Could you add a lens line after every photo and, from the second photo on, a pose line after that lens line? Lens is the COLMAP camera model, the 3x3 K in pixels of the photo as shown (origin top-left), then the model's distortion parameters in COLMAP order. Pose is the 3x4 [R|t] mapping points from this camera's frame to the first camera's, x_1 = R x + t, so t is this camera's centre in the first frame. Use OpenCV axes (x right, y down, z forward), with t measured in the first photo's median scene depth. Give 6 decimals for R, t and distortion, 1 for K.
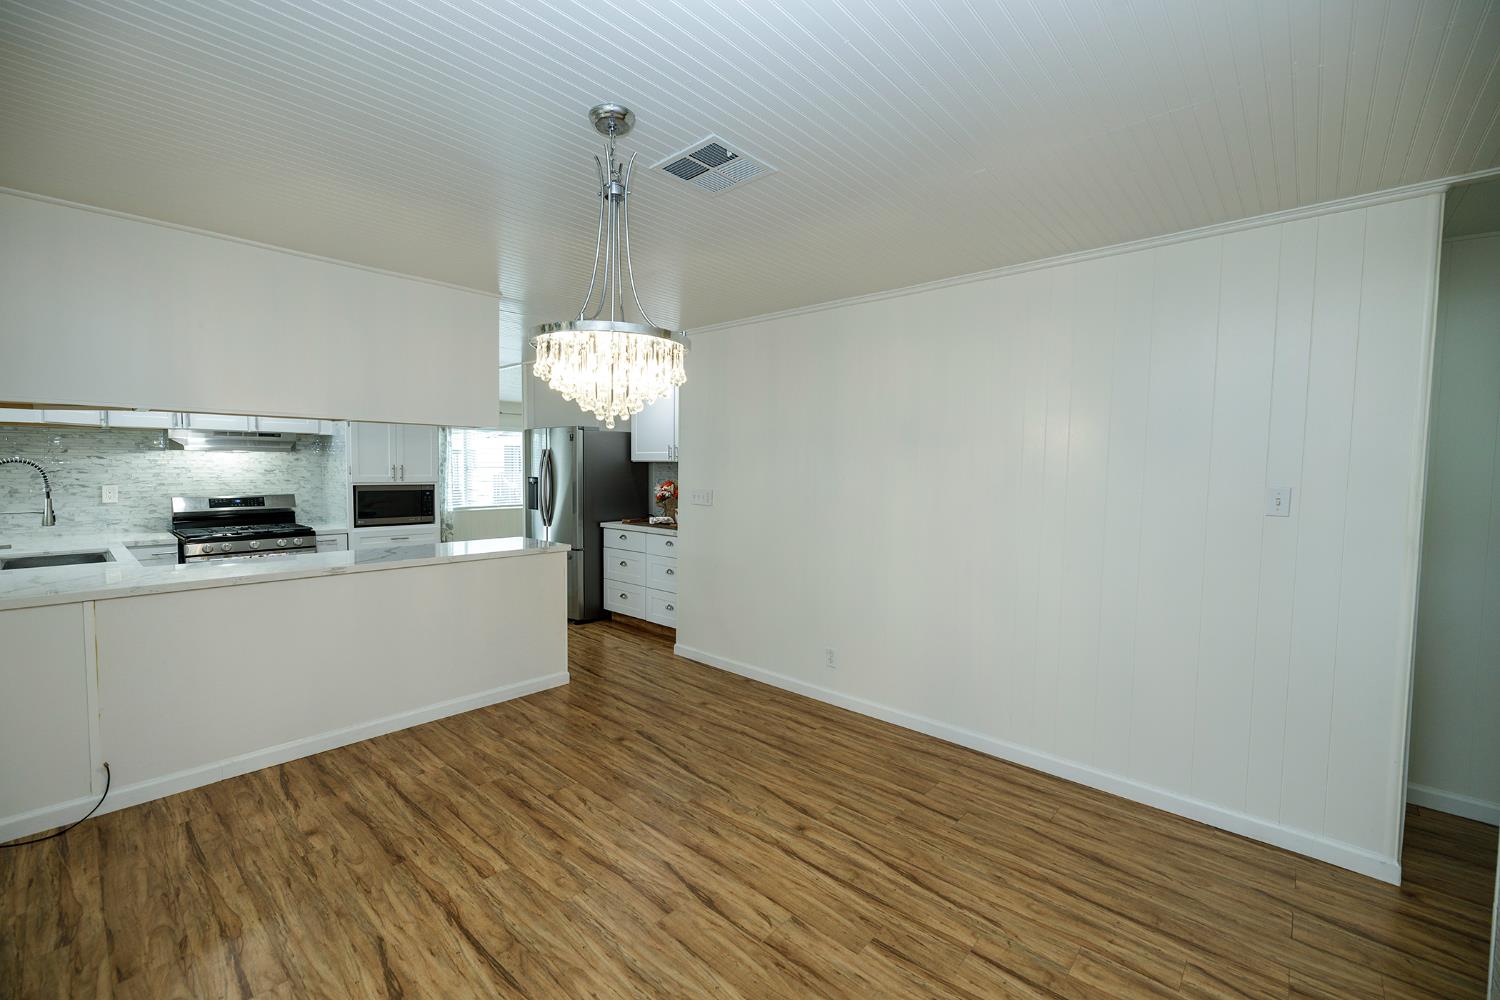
lens RADIAL K [[627.1, 0, 738.8], [0, 627.1, 494.5], [0, 0, 1]] dist [0.002124, -0.000345]
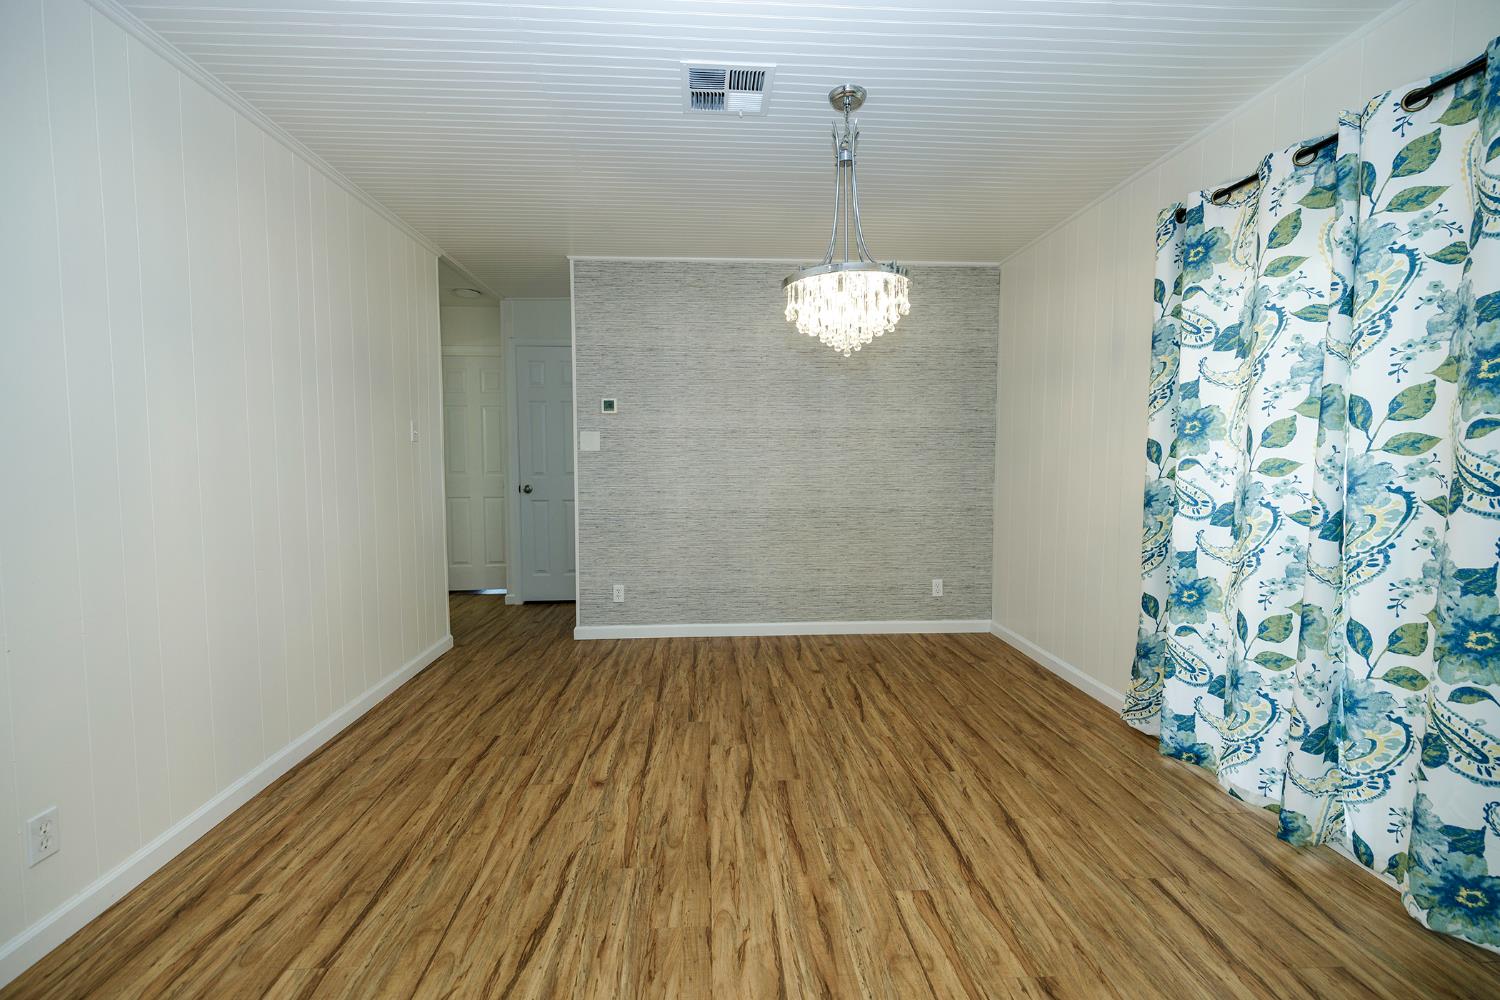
lens RADIAL K [[627.1, 0, 738.8], [0, 627.1, 494.5], [0, 0, 1]] dist [0.002124, -0.000345]
pose [[-0.711302, -0.057141, 0.700560, -0.426509], [0.023132, 0.994247, 0.104582, 0.013392], [-0.702505, 0.090595, -0.705889, 0.939900]]
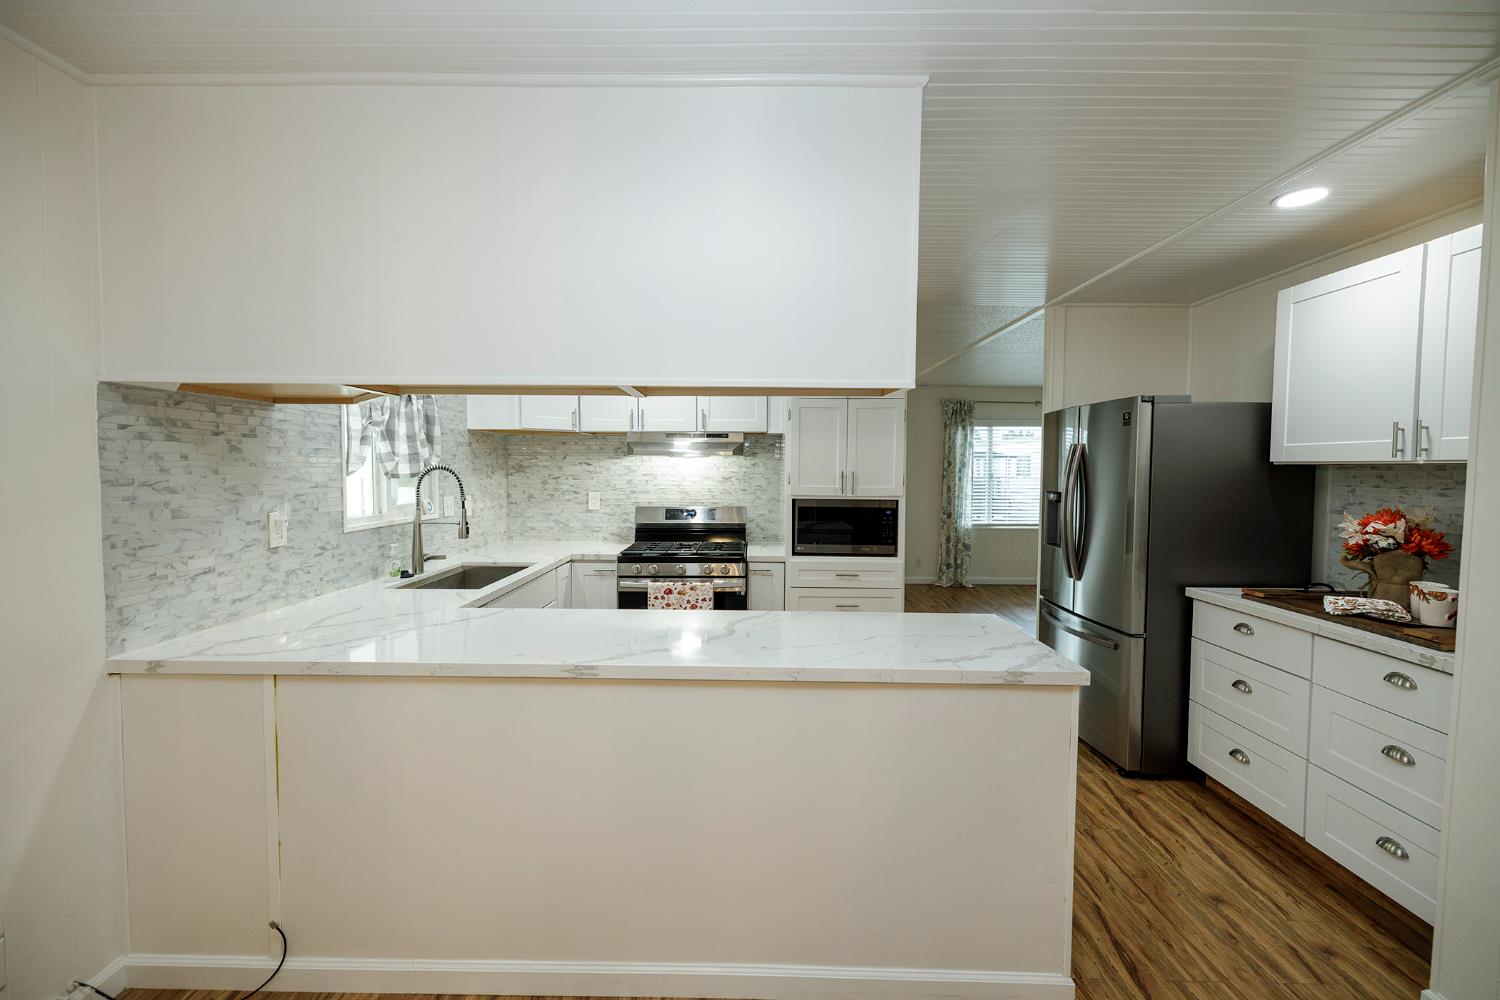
lens RADIAL K [[627.4, 0, 745.7], [0, 627.4, 495.6], [0, 0, 1]] dist [-0.000166, -0.000075]
pose [[0.668276, 0.028930, -0.743351, -0.126791], [-0.034313, 0.999379, 0.008047, -0.029115], [0.743122, 0.020129, 0.668854, 0.597166]]
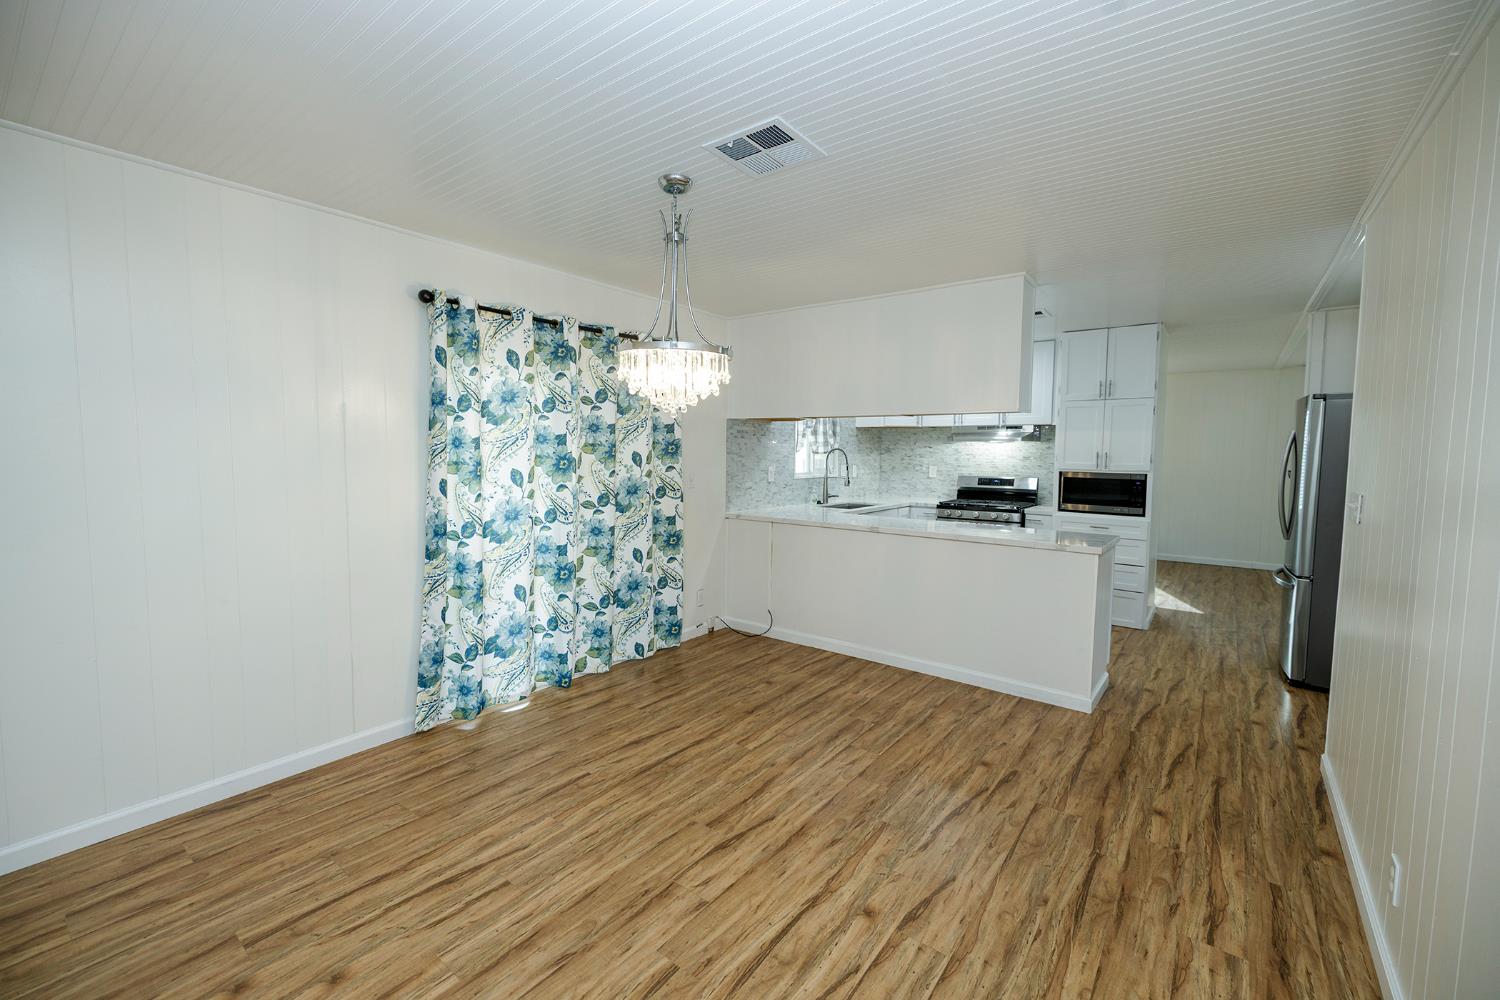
lens RADIAL K [[627.1, 0, 738.8], [0, 627.1, 494.5], [0, 0, 1]] dist [0.002124, -0.000345]
pose [[0.078271, 0.064631, -0.994835, 0.529051], [-0.053975, 0.996707, 0.060506, -0.013825], [0.995470, 0.048960, 0.081501, 0.482510]]
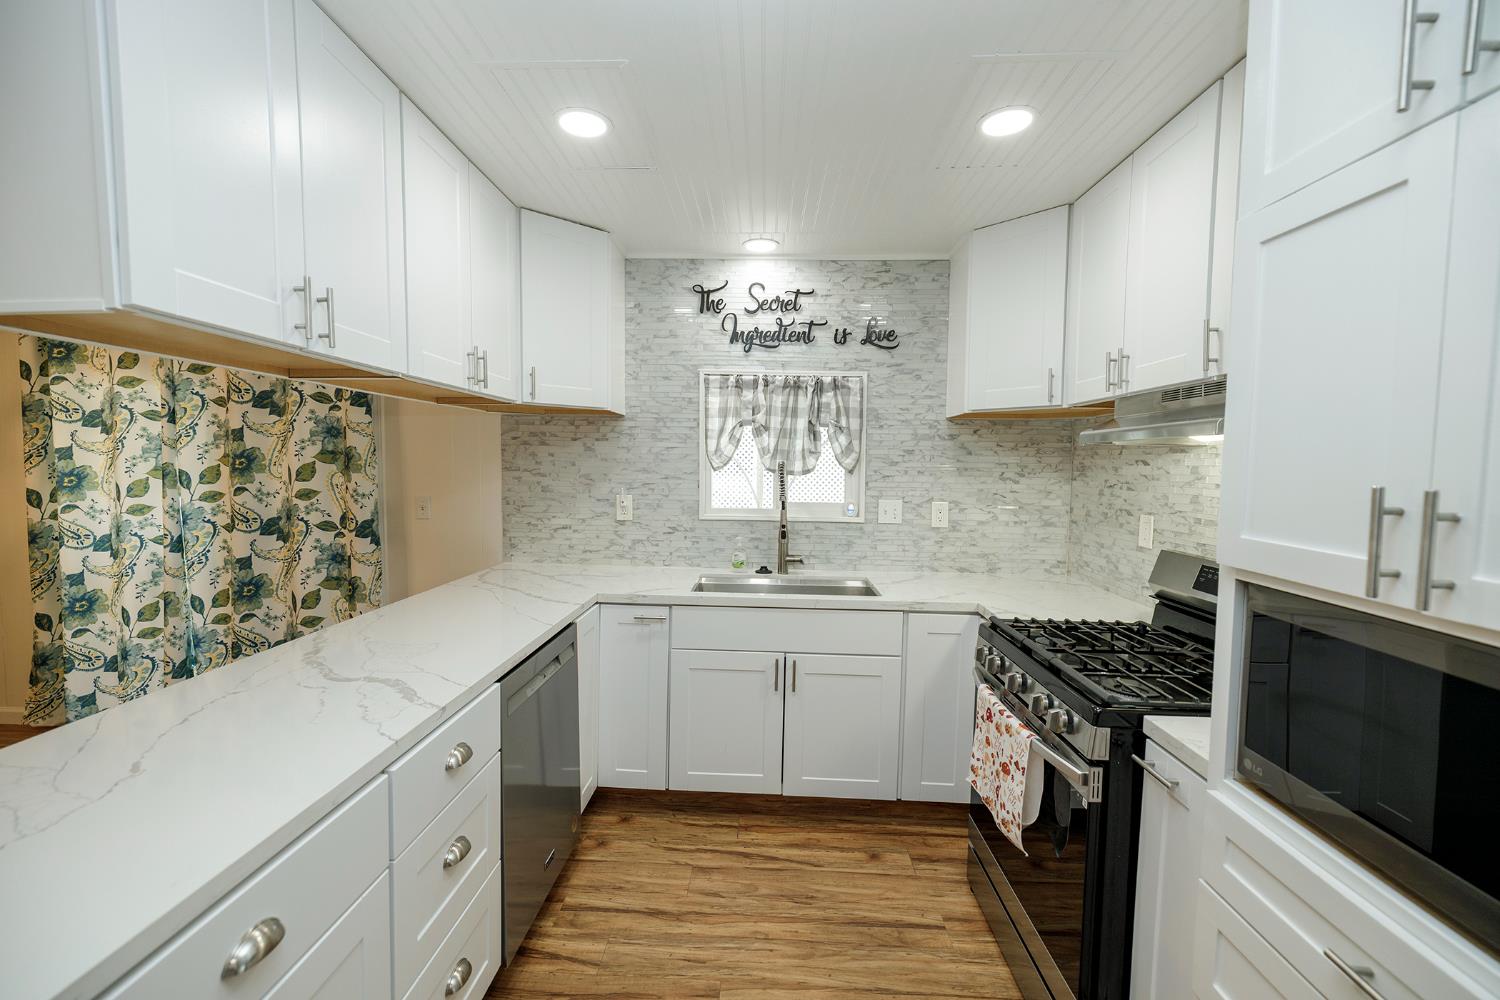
lens RADIAL K [[625.5, 0, 742.0], [0, 625.5, 493.3], [0, 0, 1]] dist [-0.000114, -0.000169]
pose [[-0.769133, 0.018566, -0.638820, -0.460794], [-0.047770, 0.995111, 0.086436, -0.071836], [0.637301, 0.096997, -0.764486, 1.365364]]
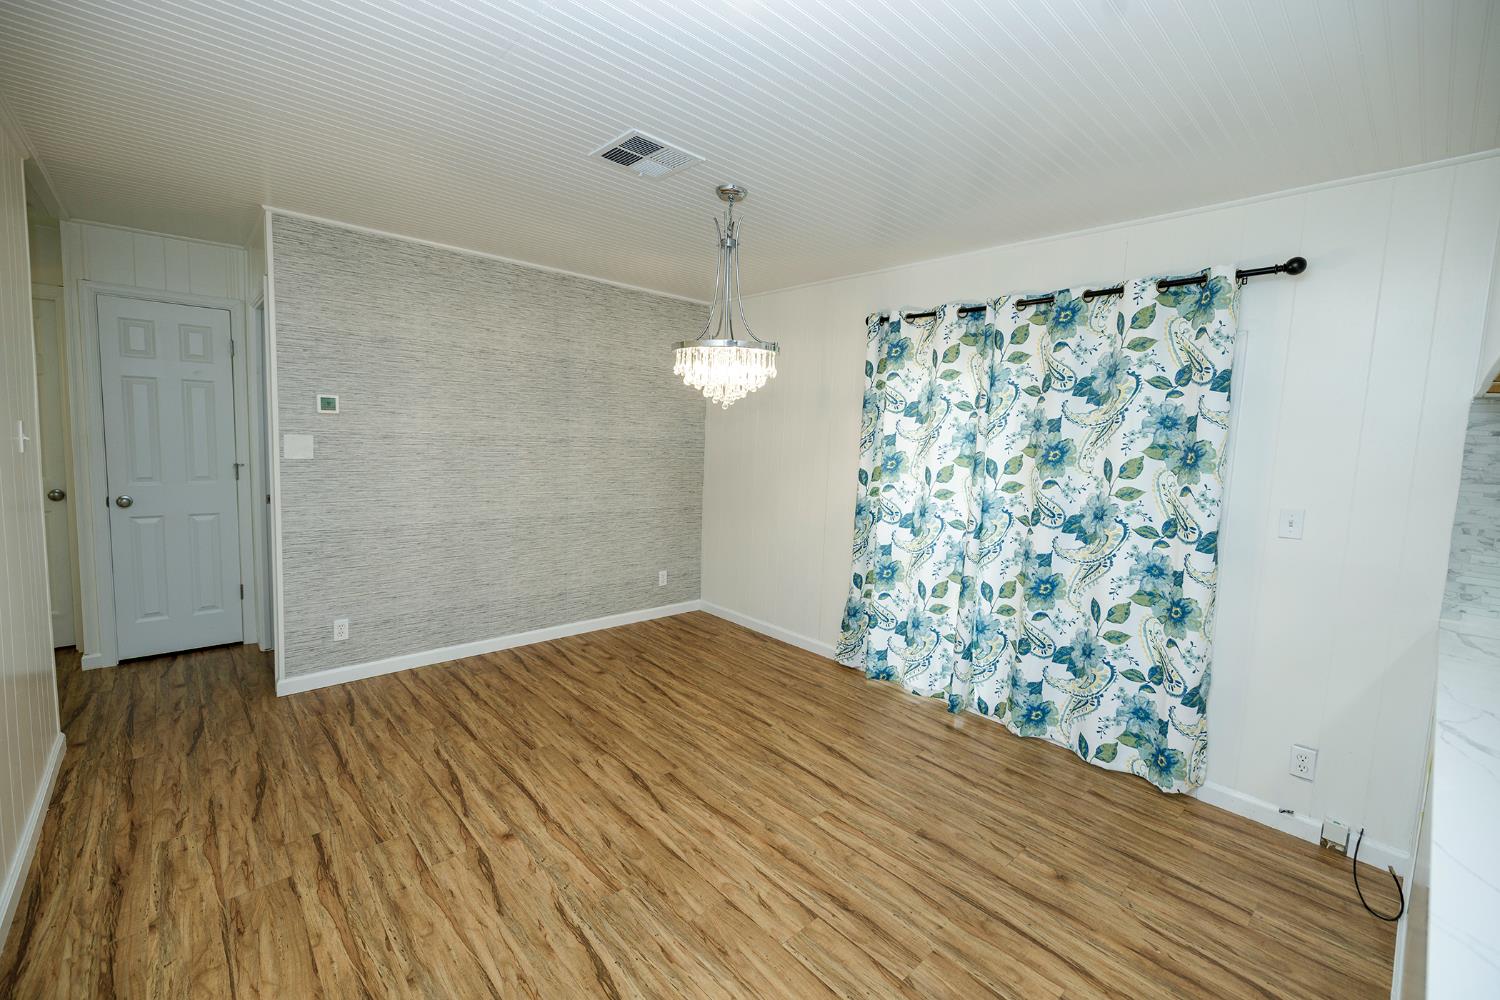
lens RADIAL K [[625.5, 0, 742.0], [0, 625.5, 493.3], [0, 0, 1]] dist [-0.000114, -0.000169]
pose [[-0.994350, -0.059425, 0.087962, -0.178397], [-0.046663, 0.988962, 0.140630, -0.054016], [-0.095348, 0.135731, -0.986147, 1.136393]]
